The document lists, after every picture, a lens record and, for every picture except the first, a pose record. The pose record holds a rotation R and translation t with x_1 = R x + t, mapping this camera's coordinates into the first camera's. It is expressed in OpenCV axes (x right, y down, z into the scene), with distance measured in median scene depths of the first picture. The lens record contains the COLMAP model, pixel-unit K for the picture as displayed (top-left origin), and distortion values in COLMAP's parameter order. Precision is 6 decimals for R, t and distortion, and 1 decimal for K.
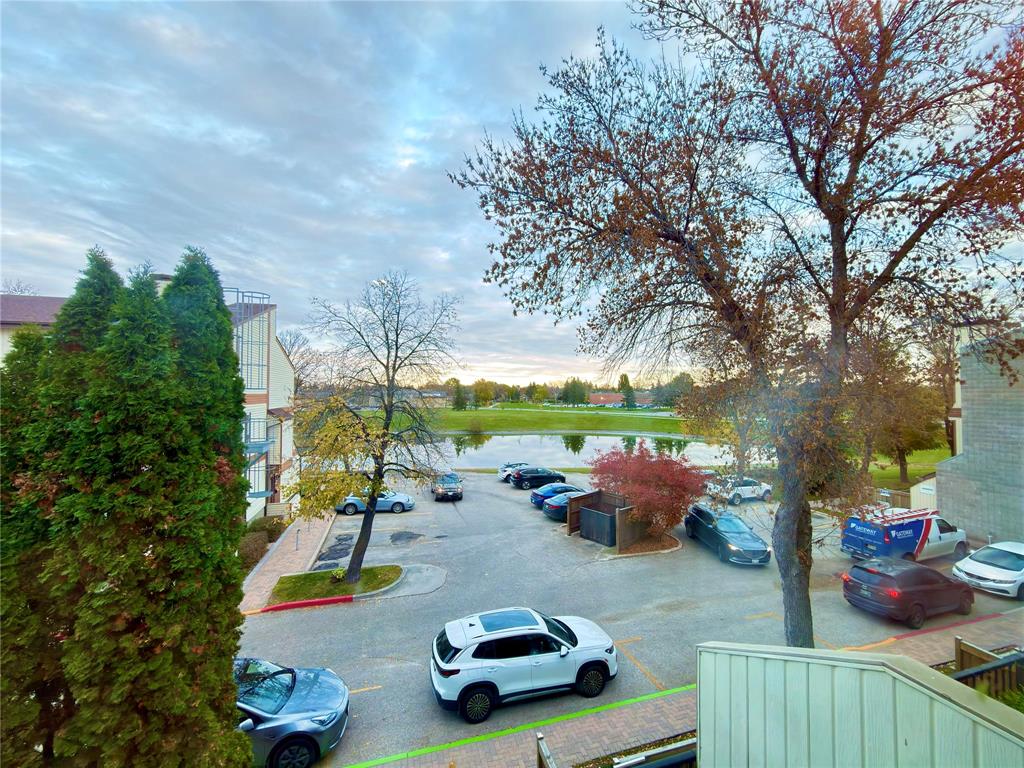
lens RADIAL K [[411.3, 0, 508.6], [0, 411.3, 383.5], [0, 0, 1]] dist [-0.001094, 0.000382]
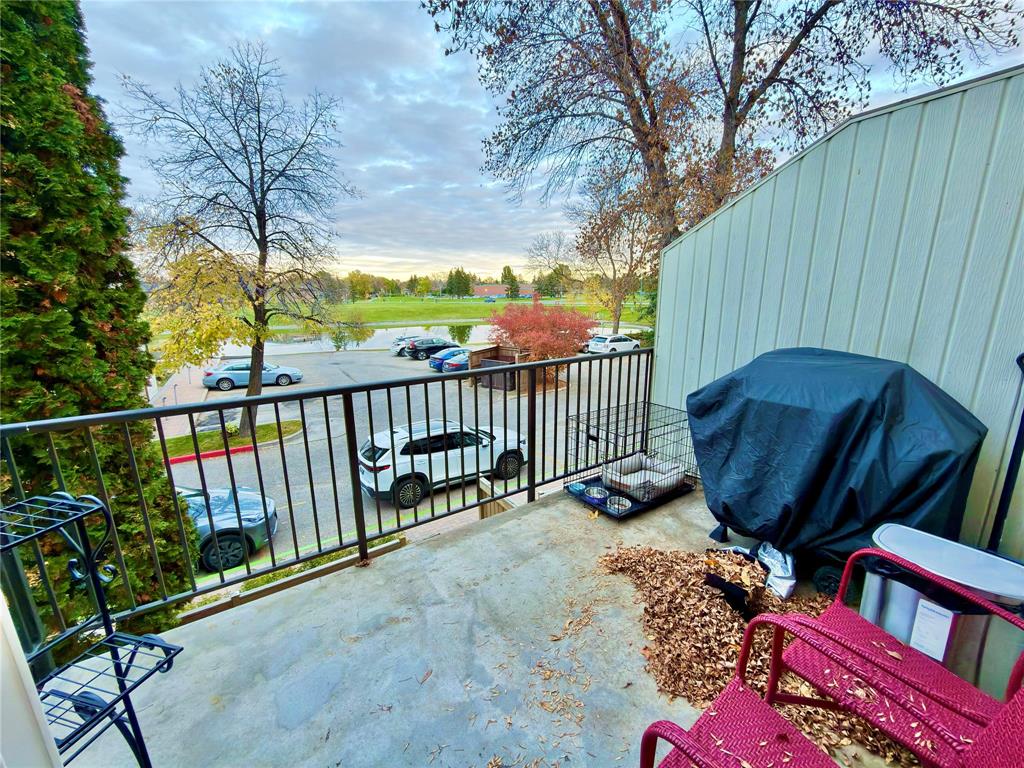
lens RADIAL K [[411.3, 0, 510.8], [0, 411.3, 389.0], [0, 0, 1]] dist [-0.001094, 0.000382]
pose [[0.959514, -0.075439, 0.271370, -0.045890], [0.003574, 0.966648, 0.256085, 0.122349], [-0.281638, -0.244747, 0.927782, -0.003839]]
